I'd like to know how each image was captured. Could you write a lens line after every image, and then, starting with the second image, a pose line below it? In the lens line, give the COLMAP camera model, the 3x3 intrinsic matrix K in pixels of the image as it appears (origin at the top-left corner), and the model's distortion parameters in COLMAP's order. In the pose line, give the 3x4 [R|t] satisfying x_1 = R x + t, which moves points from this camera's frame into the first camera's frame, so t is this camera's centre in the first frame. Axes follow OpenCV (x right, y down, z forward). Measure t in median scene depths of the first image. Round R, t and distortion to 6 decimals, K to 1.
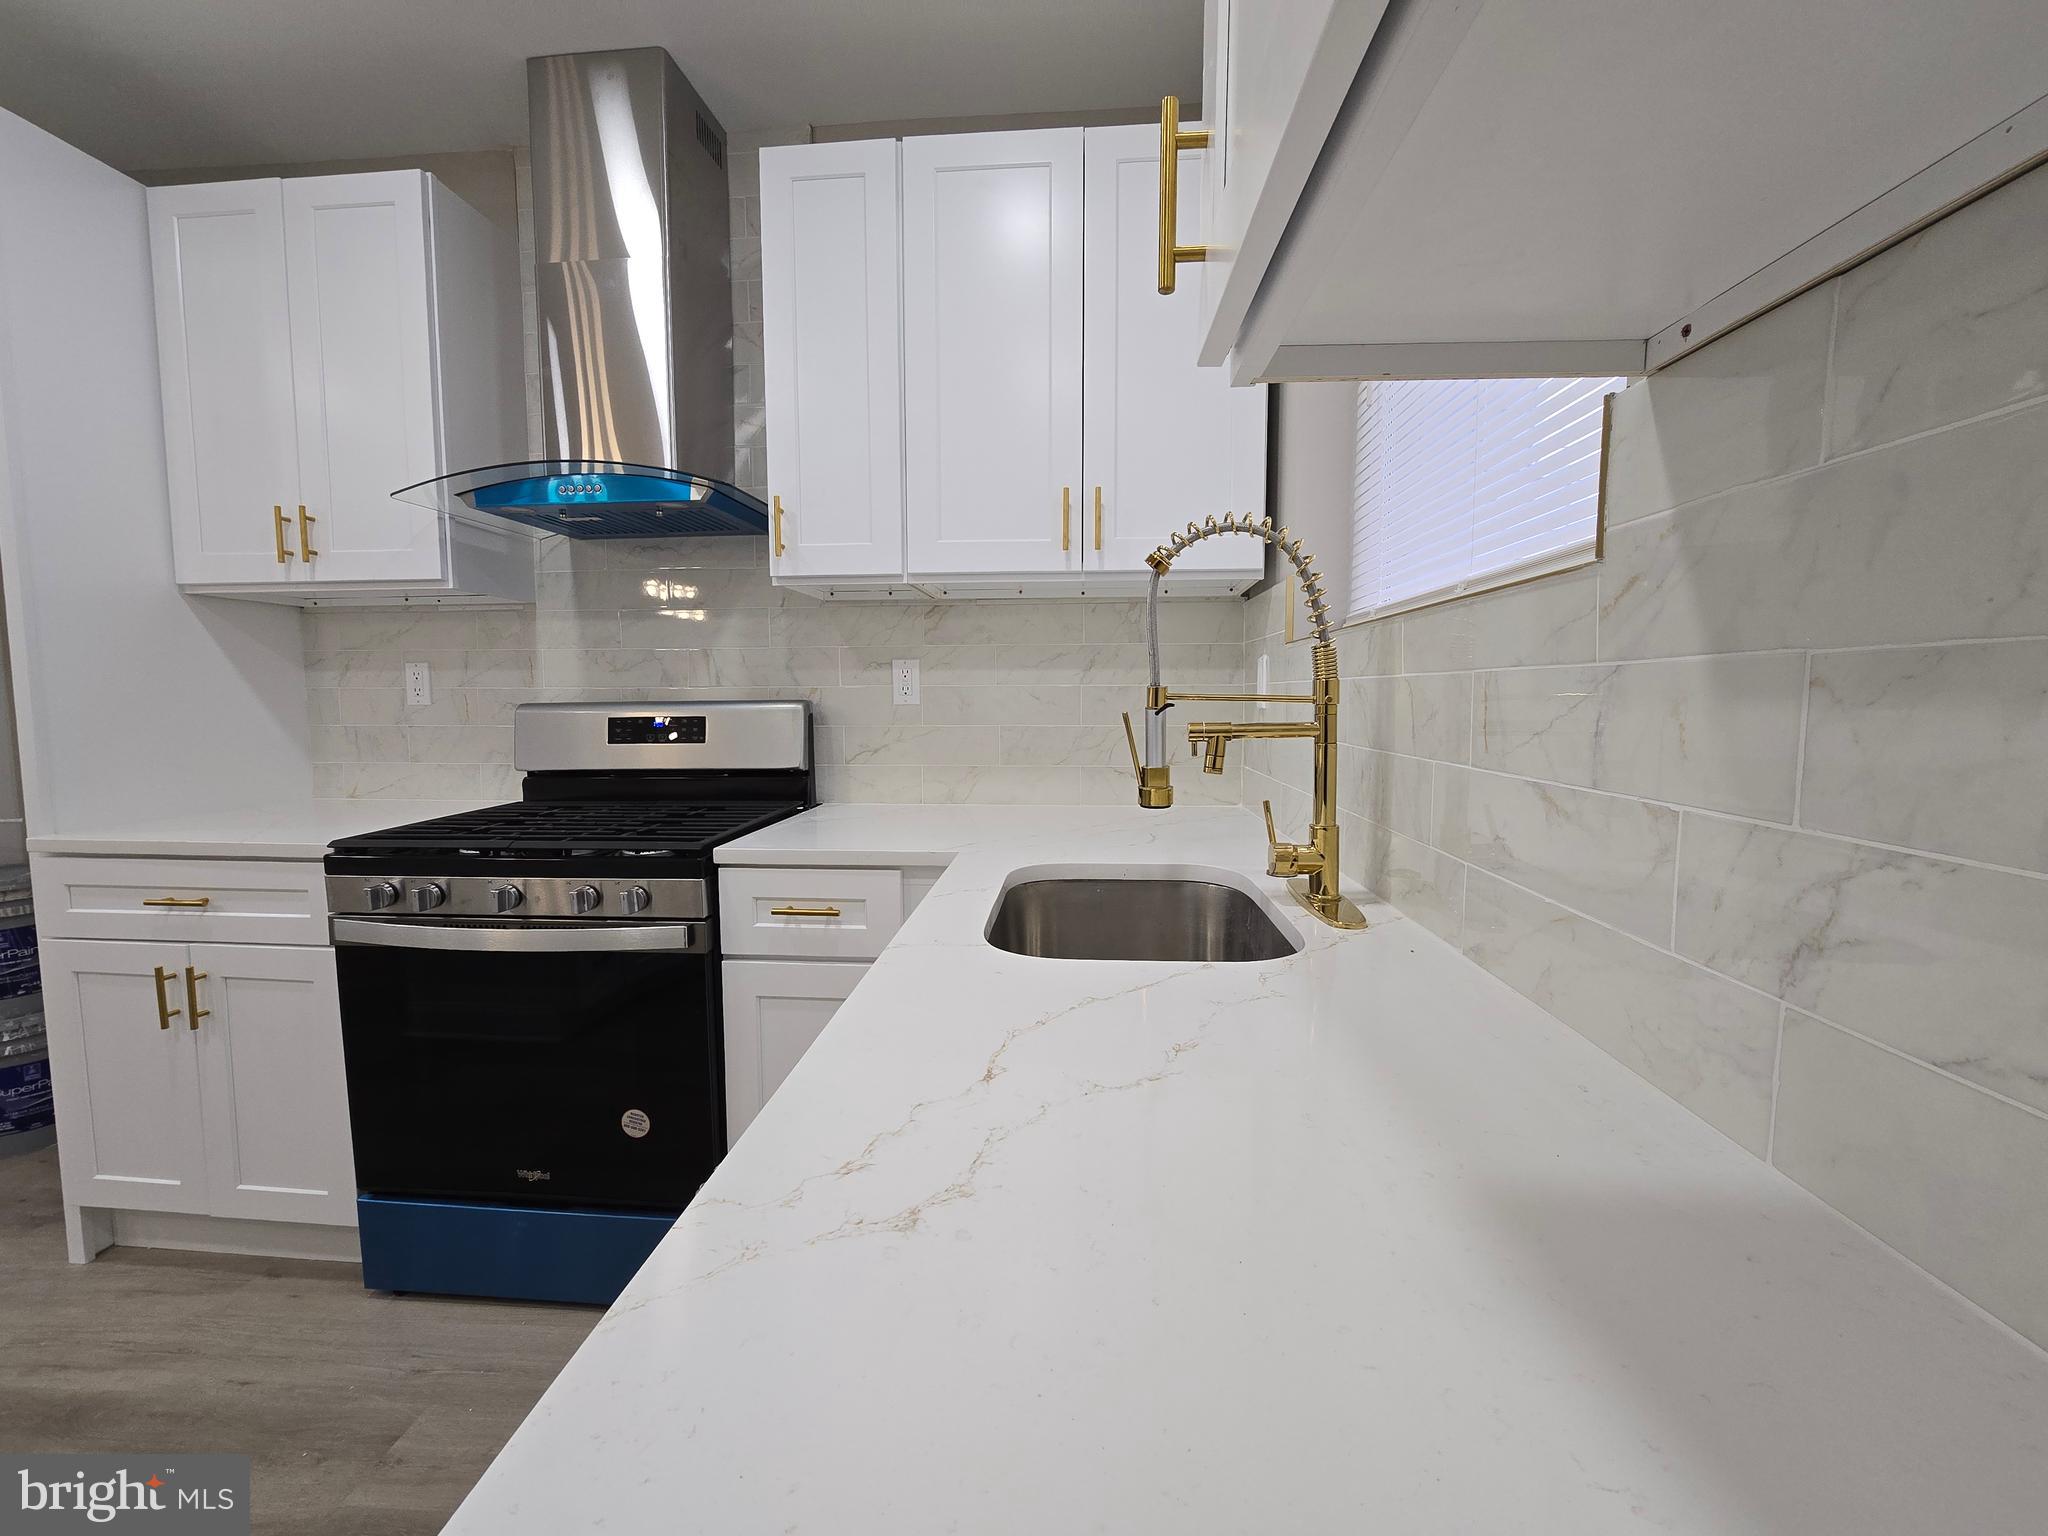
lens RADIAL K [[833.9, 0, 1029.0], [0, 833.9, 762.8], [0, 0, 1]] dist [-0.001513, -0.000397]
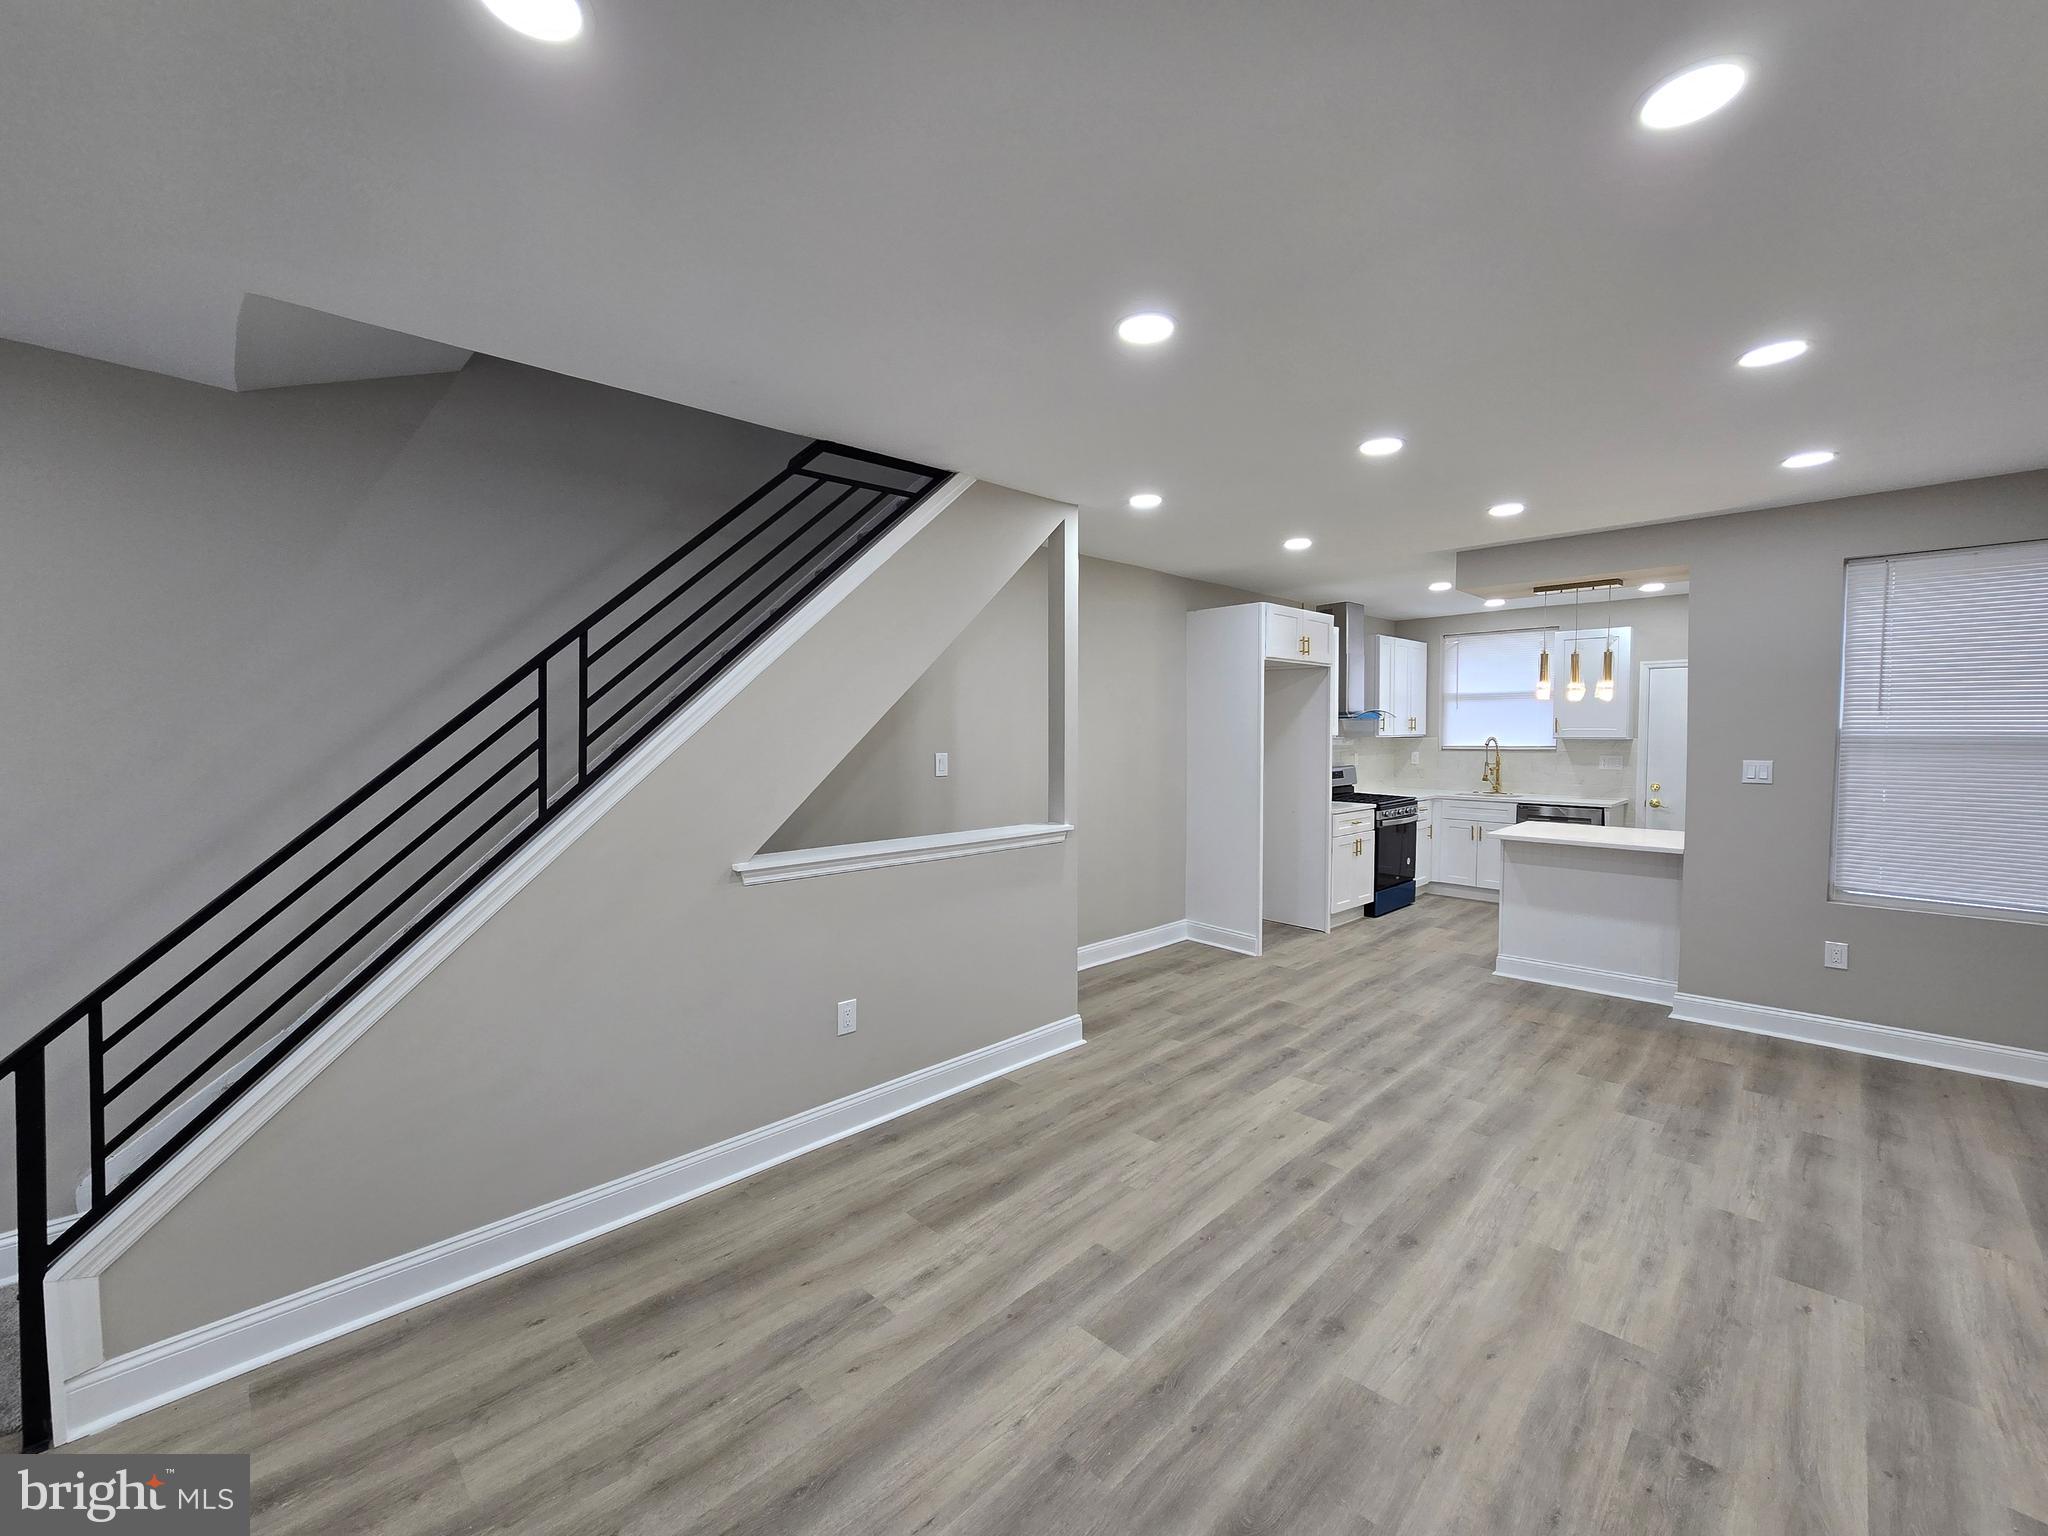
lens RADIAL K [[833.9, 0, 1029.0], [0, 833.9, 762.8], [0, 0, 1]] dist [-0.001513, -0.000397]
pose [[0.661631, -0.029836, 0.749235, -3.904879], [0.062058, 0.997959, -0.015061, -0.116927], [-0.747257, 0.056461, 0.662133, -0.355582]]
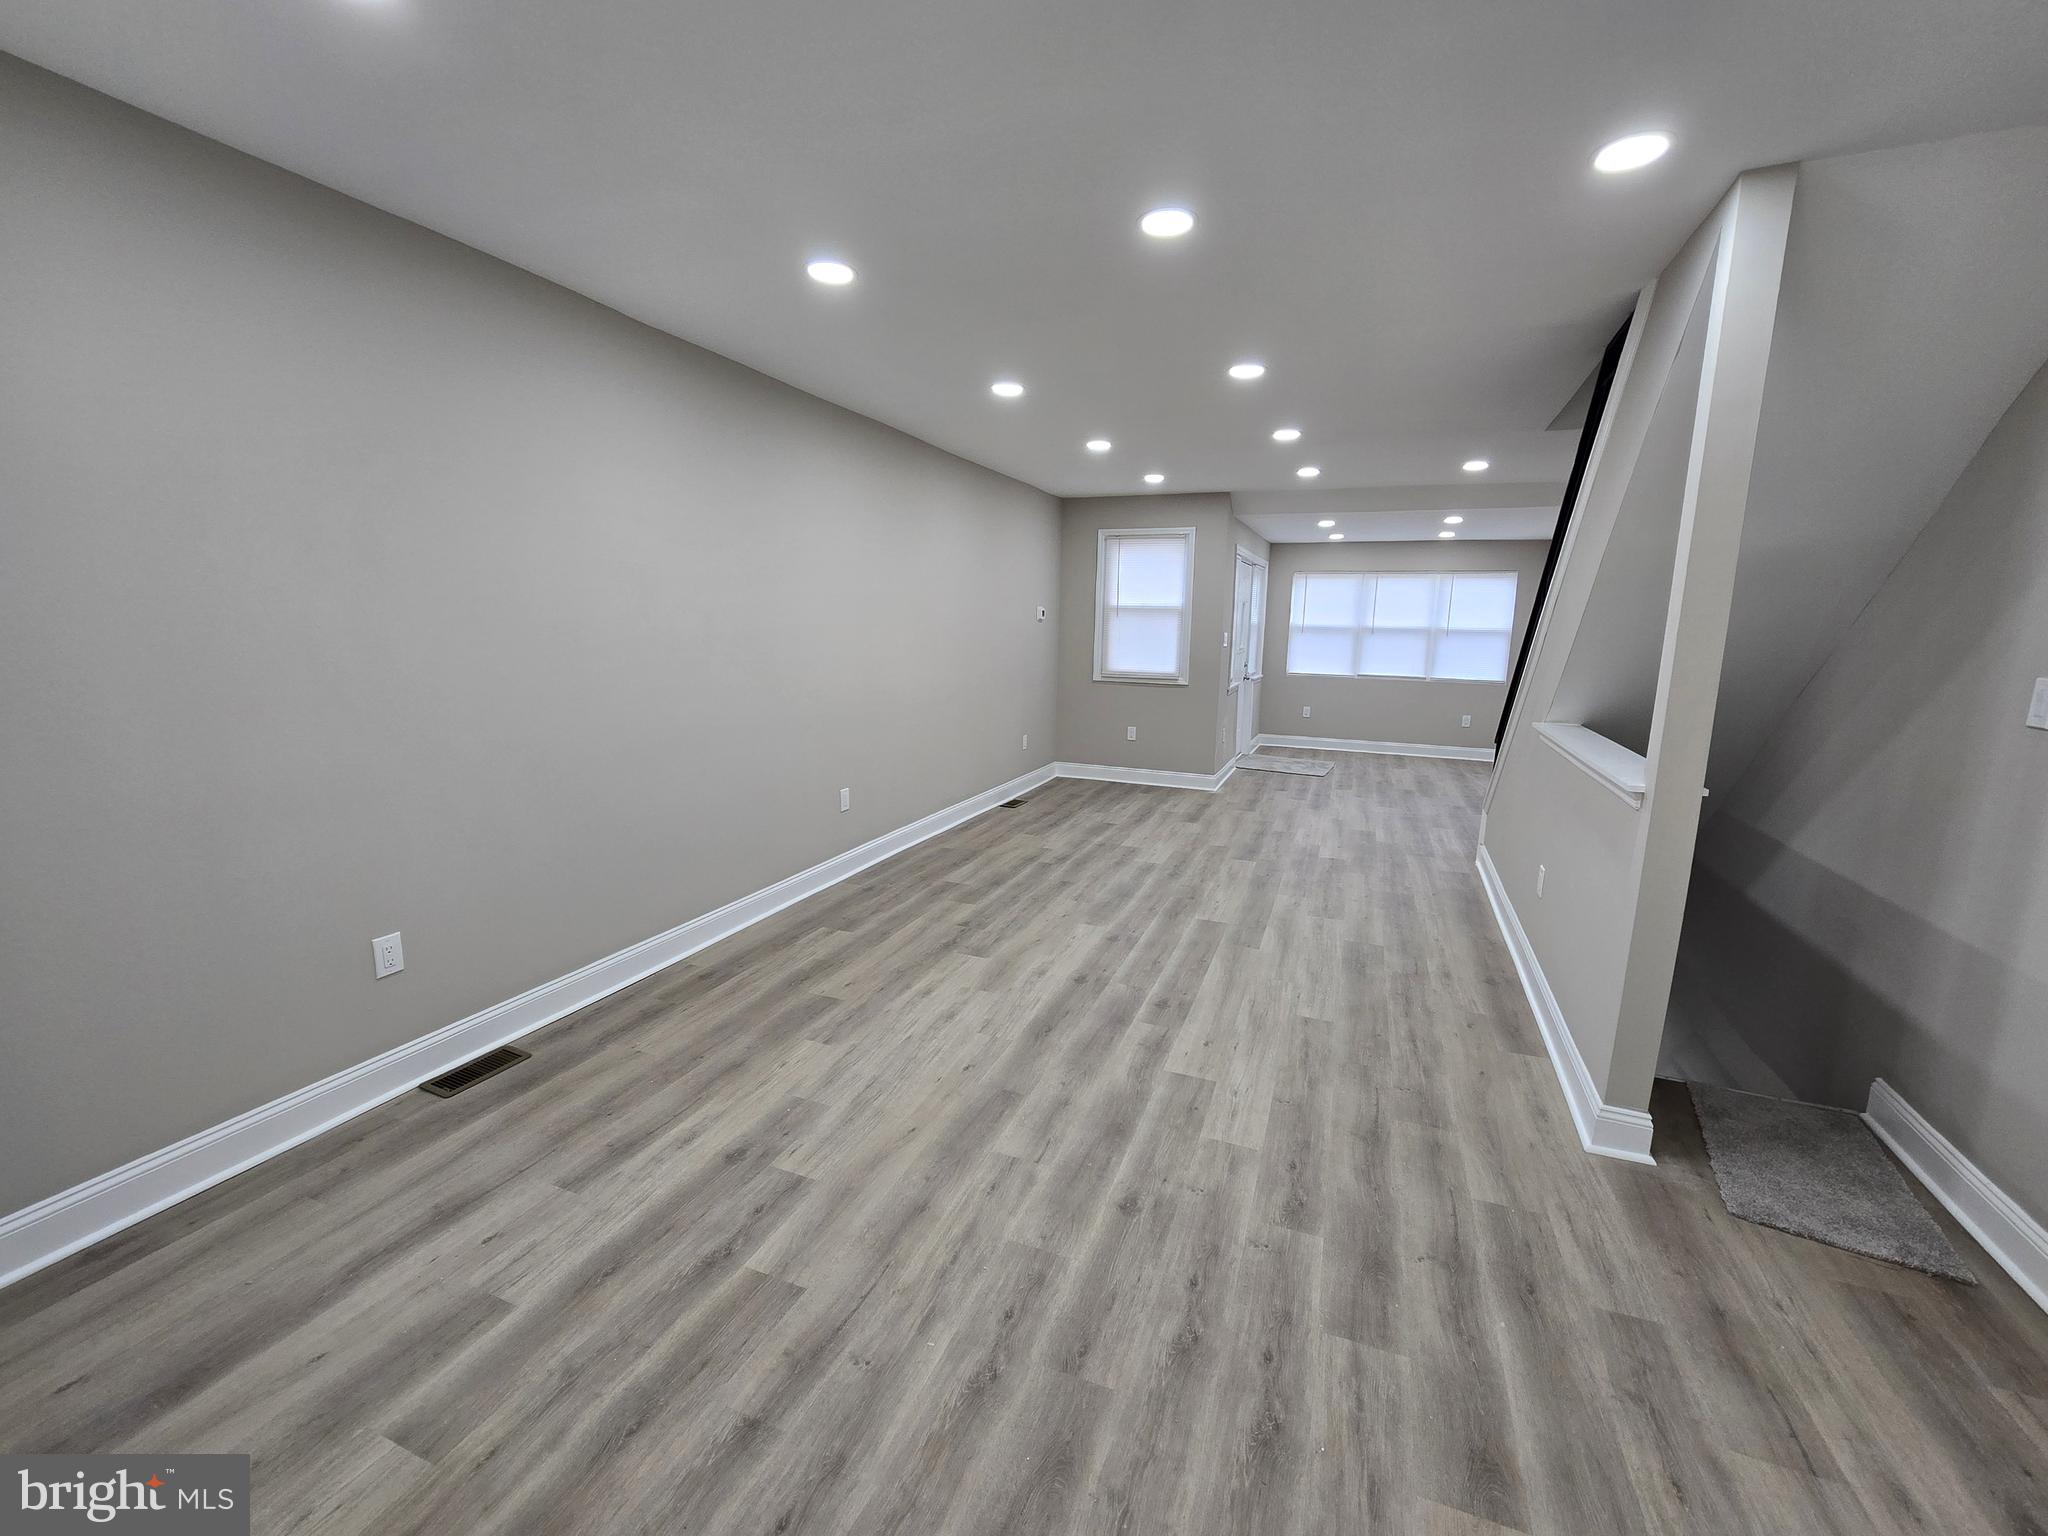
lens RADIAL K [[833.9, 0, 1029.0], [0, 833.9, 762.8], [0, 0, 1]] dist [-0.001513, -0.000397]
pose [[-0.313623, 0.158445, -0.936235, -1.152052], [-0.097698, 0.975363, 0.197794, -0.167772], [0.944508, 0.153501, -0.290417, 0.385401]]
